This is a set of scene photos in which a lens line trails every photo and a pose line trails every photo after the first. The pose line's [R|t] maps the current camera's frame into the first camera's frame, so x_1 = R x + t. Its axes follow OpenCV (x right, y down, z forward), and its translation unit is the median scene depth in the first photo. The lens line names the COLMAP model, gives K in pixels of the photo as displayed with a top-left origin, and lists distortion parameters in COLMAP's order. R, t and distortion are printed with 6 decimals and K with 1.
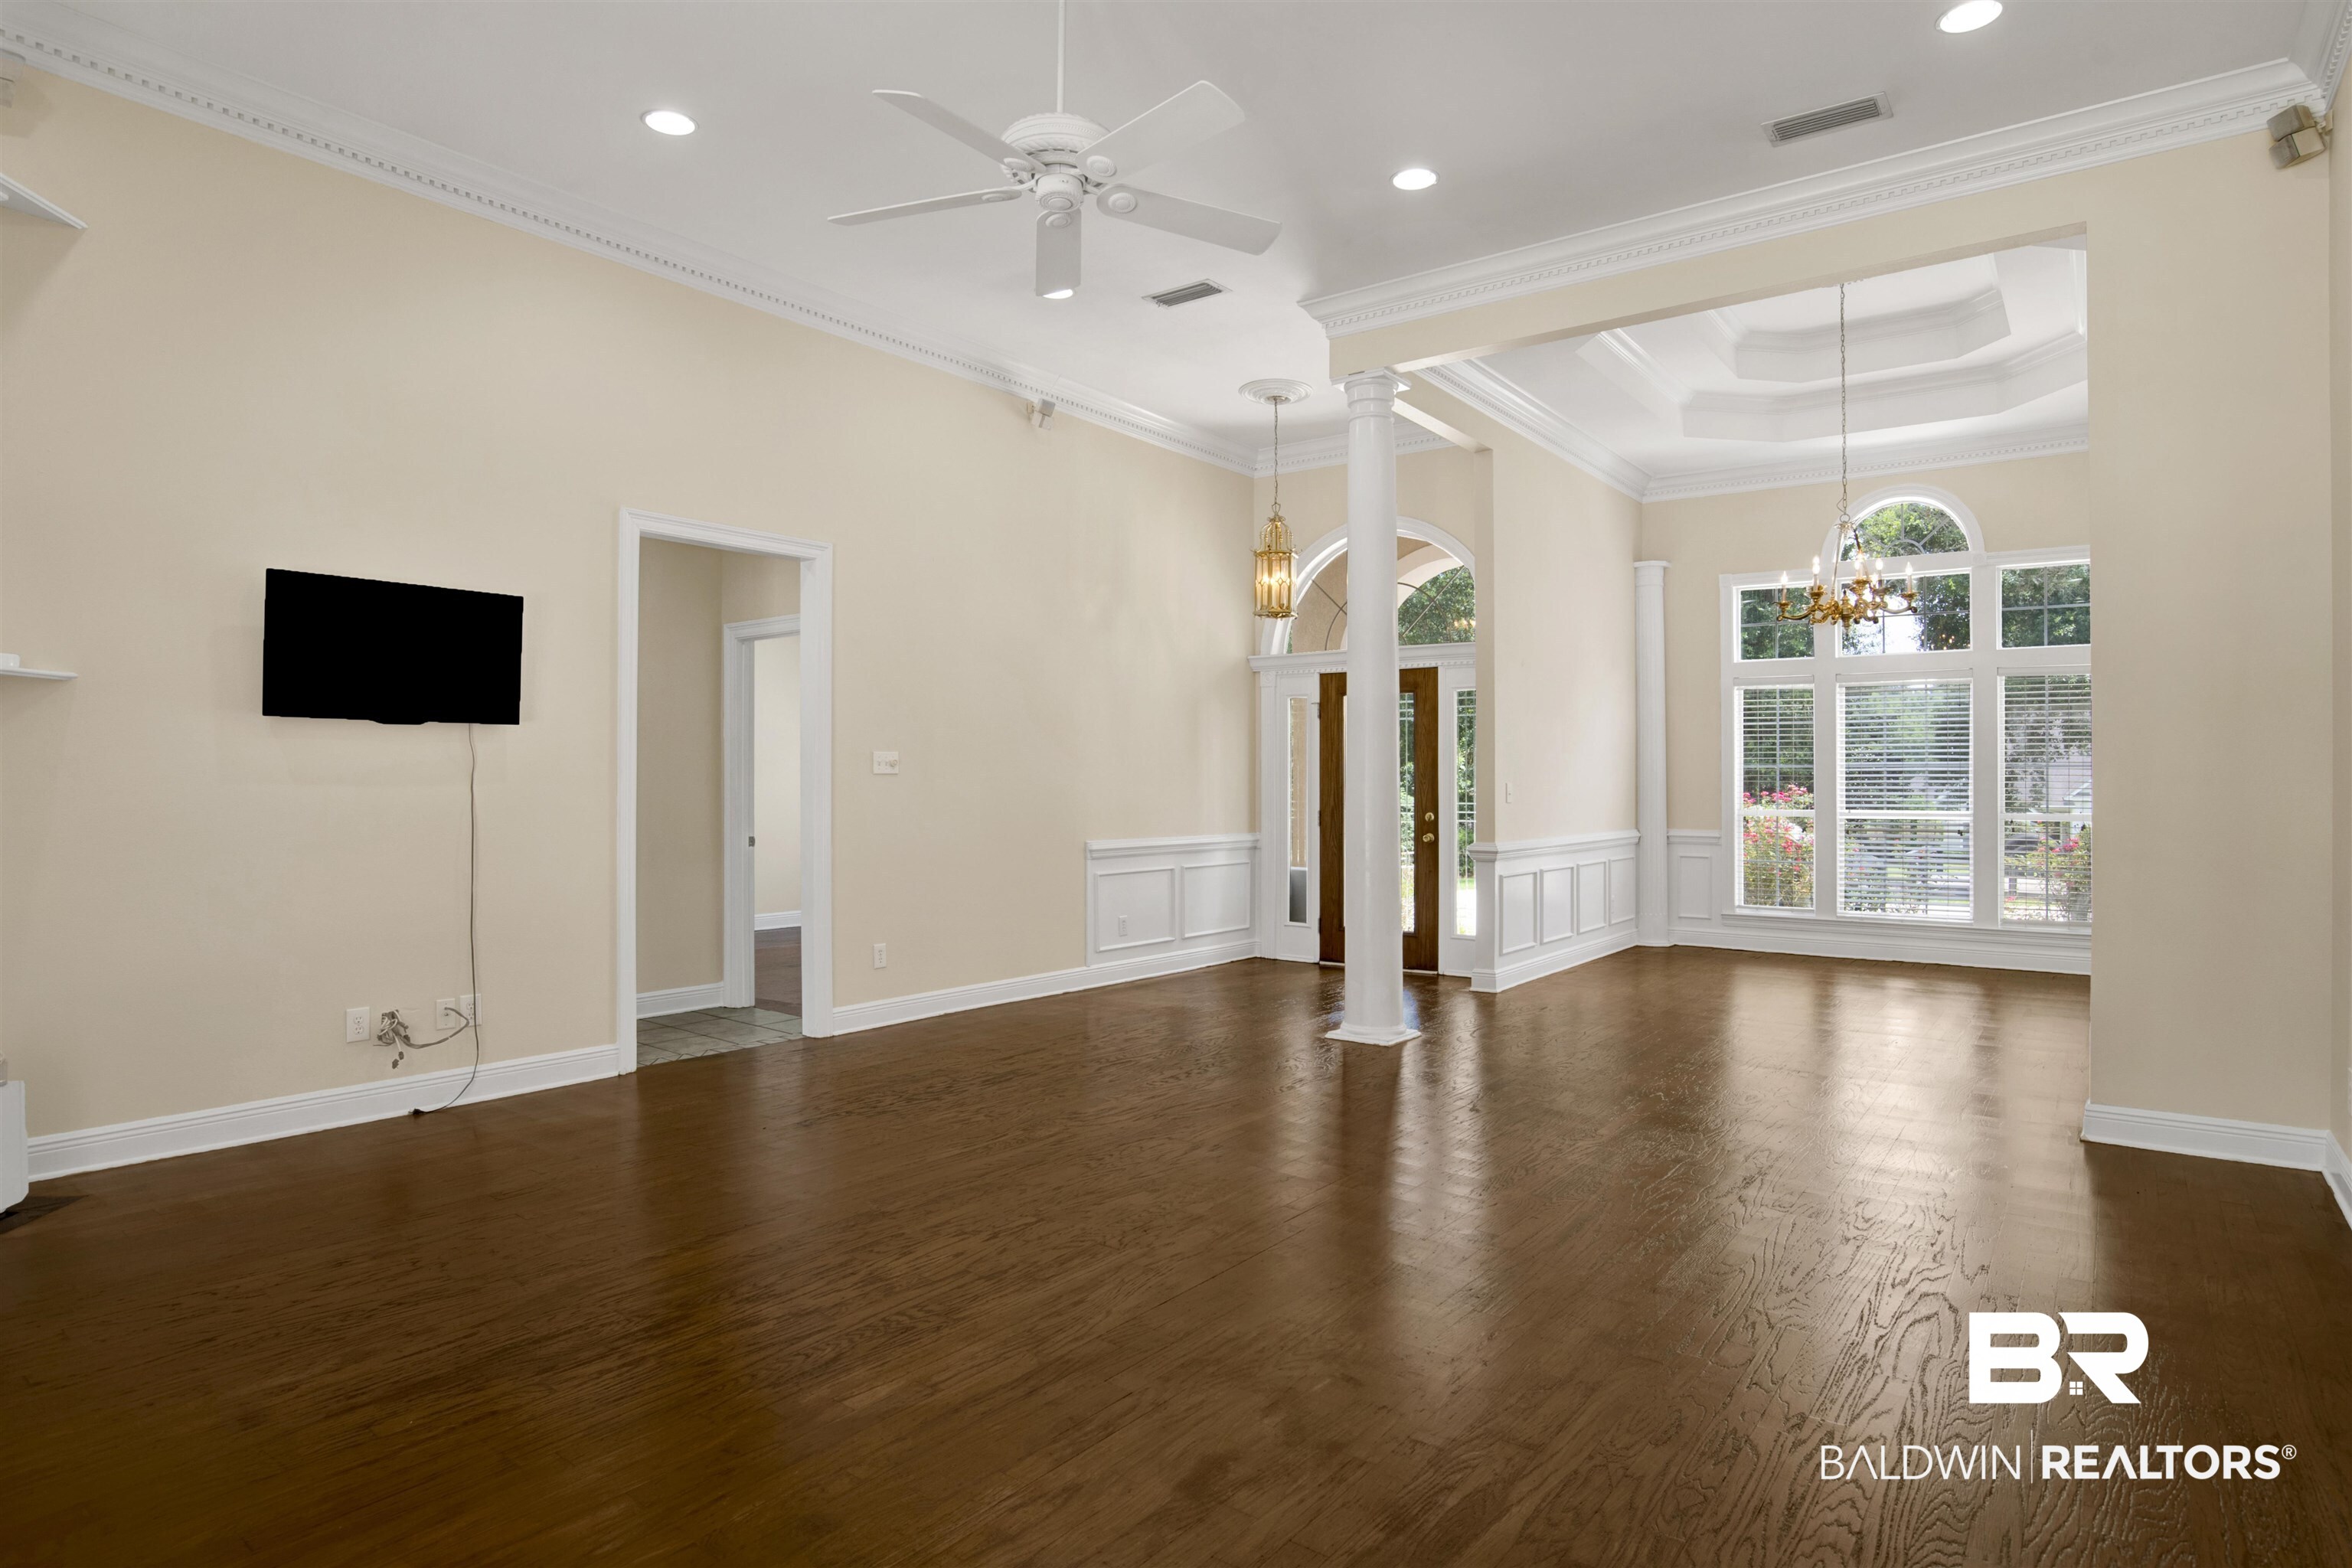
lens RADIAL K [[1236.4, 0, 1183.2], [0, 1236.4, 775.4], [0, 0, 1]] dist [-0.062824, 0.021776]
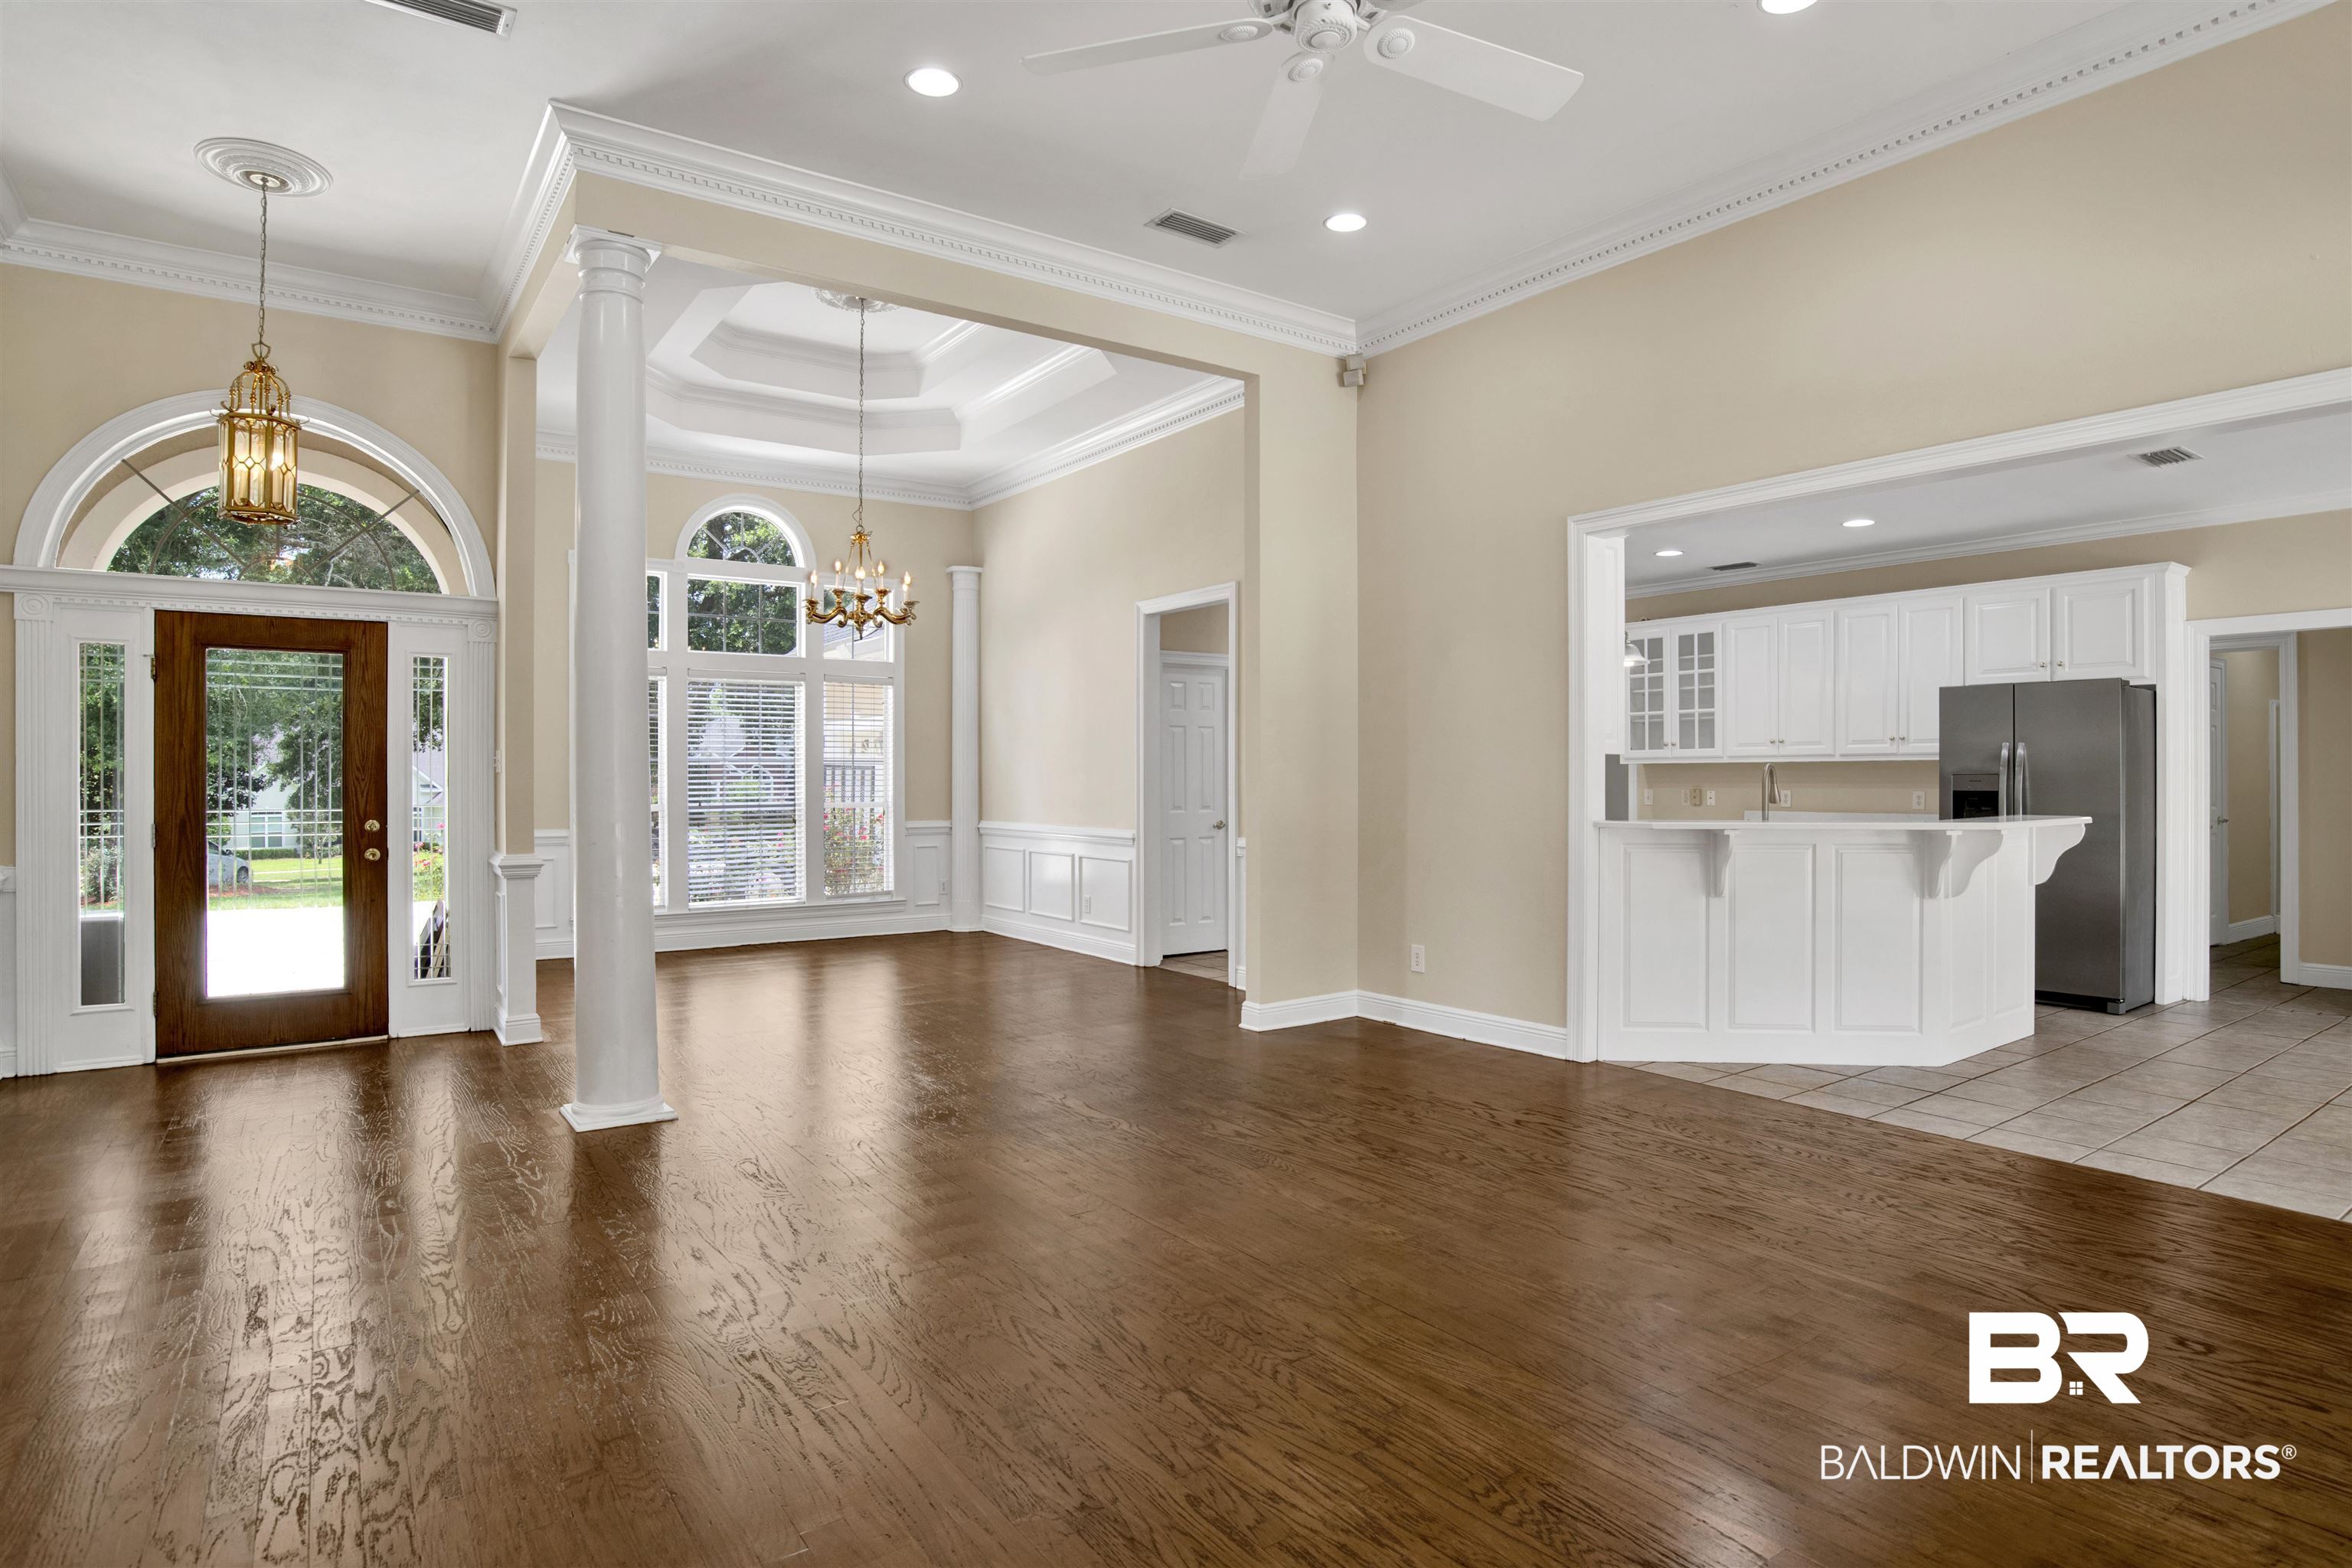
lens RADIAL K [[1236.4, 0, 1183.2], [0, 1236.4, 775.4], [0, 0, 1]] dist [-0.062824, 0.021776]
pose [[0.309770, -0.003531, 0.950805, -0.337941], [-0.001208, 0.999991, 0.004107, -0.000079], [-0.950811, -0.002421, 0.309762, 0.331802]]
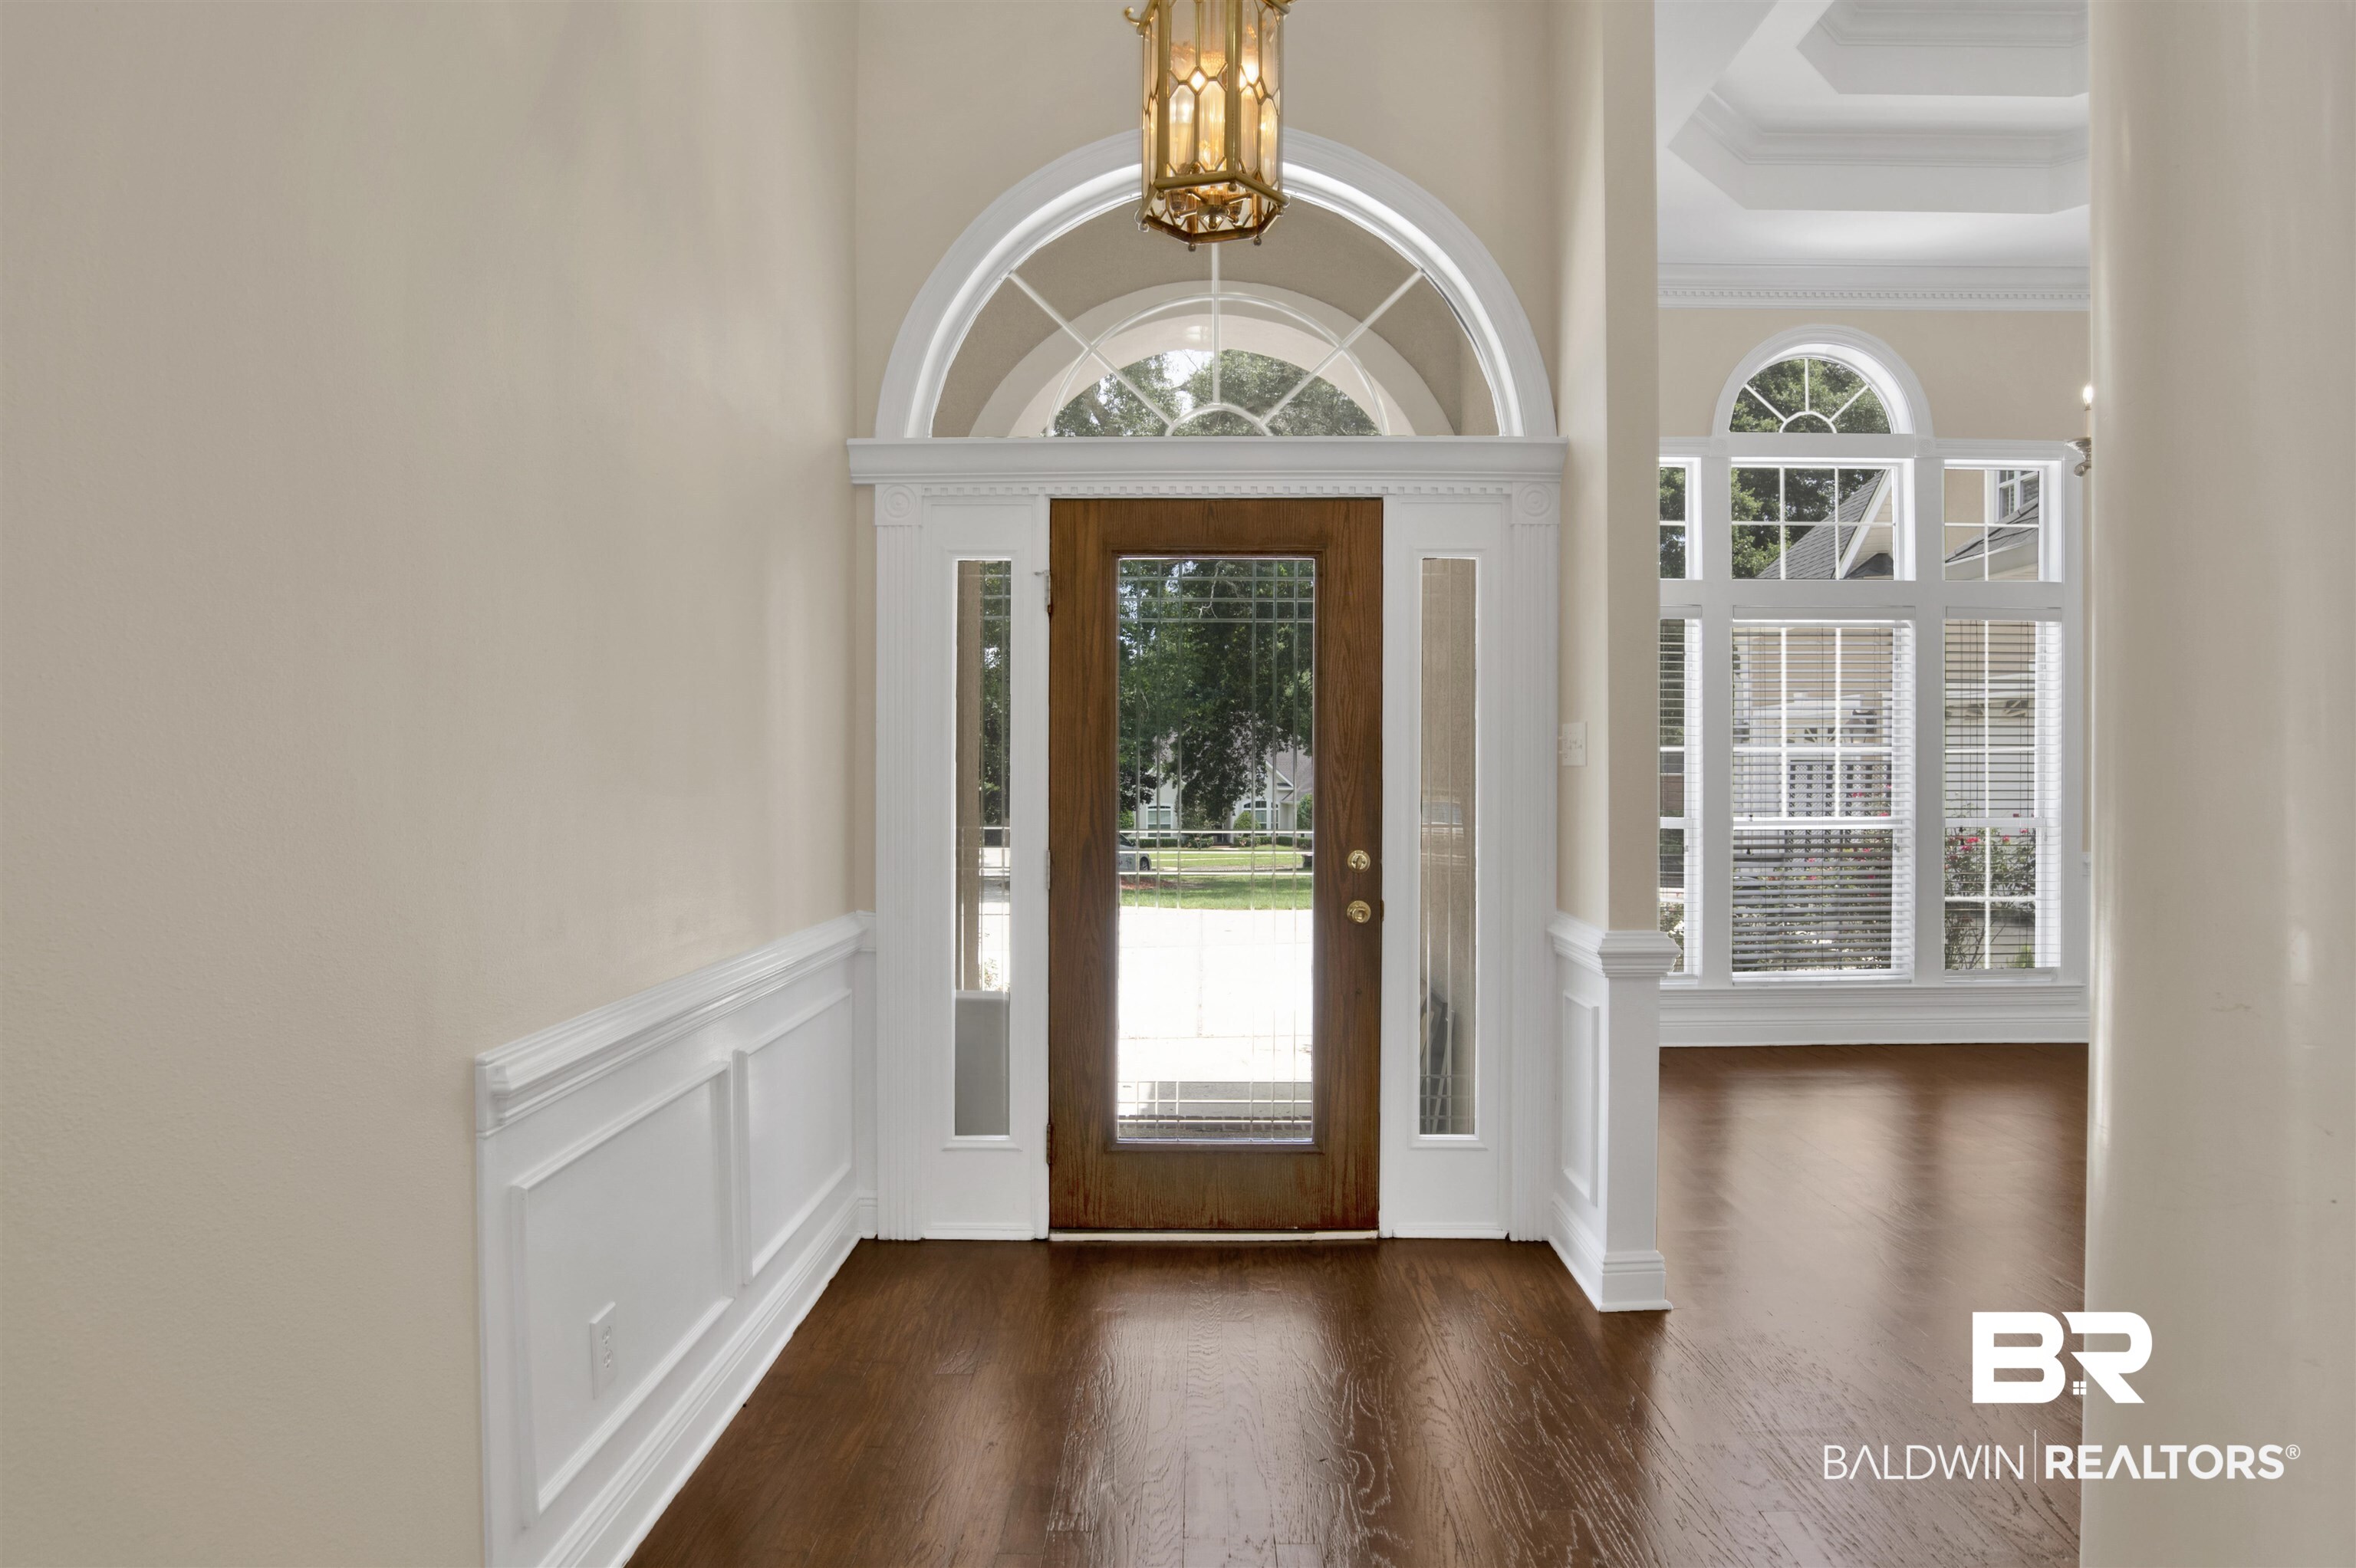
lens RADIAL K [[1295.6, 0, 1184.1], [0, 1295.6, 773.0], [0, 0, 1]] dist [-0.057208, 0.000518]
pose [[0.812173, -0.000282, 0.583417, -0.100993], [-0.001744, 0.999994, 0.002911, 0.003095], [-0.583414, -0.003381, 0.812168, 0.701681]]
